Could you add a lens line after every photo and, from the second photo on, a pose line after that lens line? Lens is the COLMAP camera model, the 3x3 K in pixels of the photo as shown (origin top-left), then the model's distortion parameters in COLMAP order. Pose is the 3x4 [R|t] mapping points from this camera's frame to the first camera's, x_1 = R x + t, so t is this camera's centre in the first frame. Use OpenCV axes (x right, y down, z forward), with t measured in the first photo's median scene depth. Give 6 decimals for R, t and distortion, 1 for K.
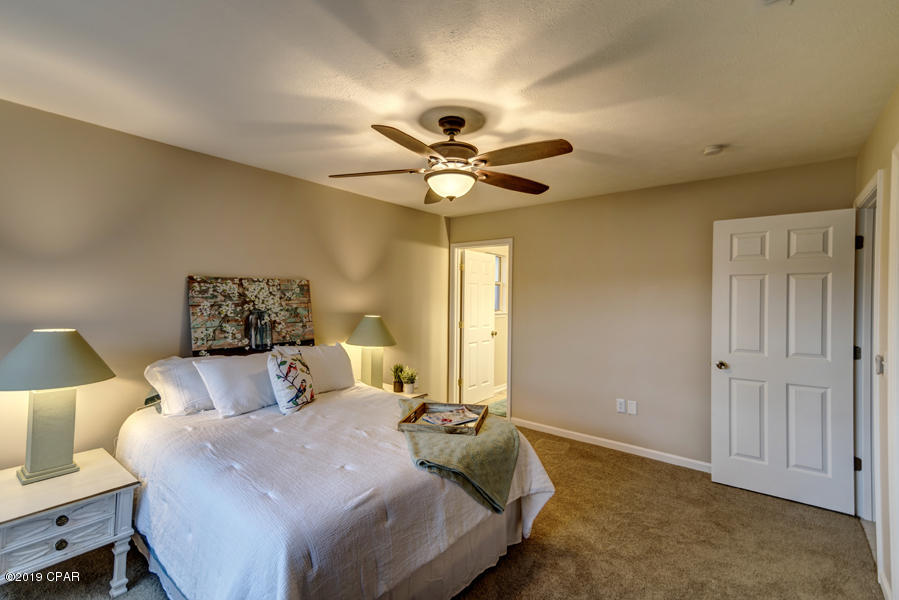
lens RADIAL K [[399.1, 0, 449.5], [0, 399.1, 300.0], [0, 0, 1]] dist [0.039184, -0.000087]
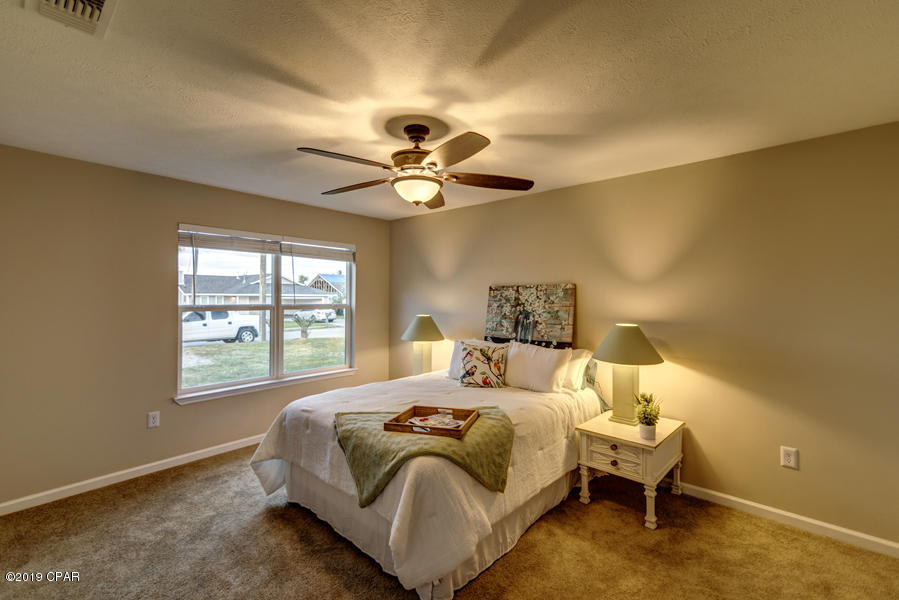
lens RADIAL K [[399.1, 0, 449.5], [0, 399.1, 300.0], [0, 0, 1]] dist [0.039184, -0.000087]
pose [[-0.037674, -0.004948, -0.999278, 0.807731], [-0.015280, 0.999874, -0.004374, 0.000098], [0.999173, 0.015104, -0.037745, 0.878581]]
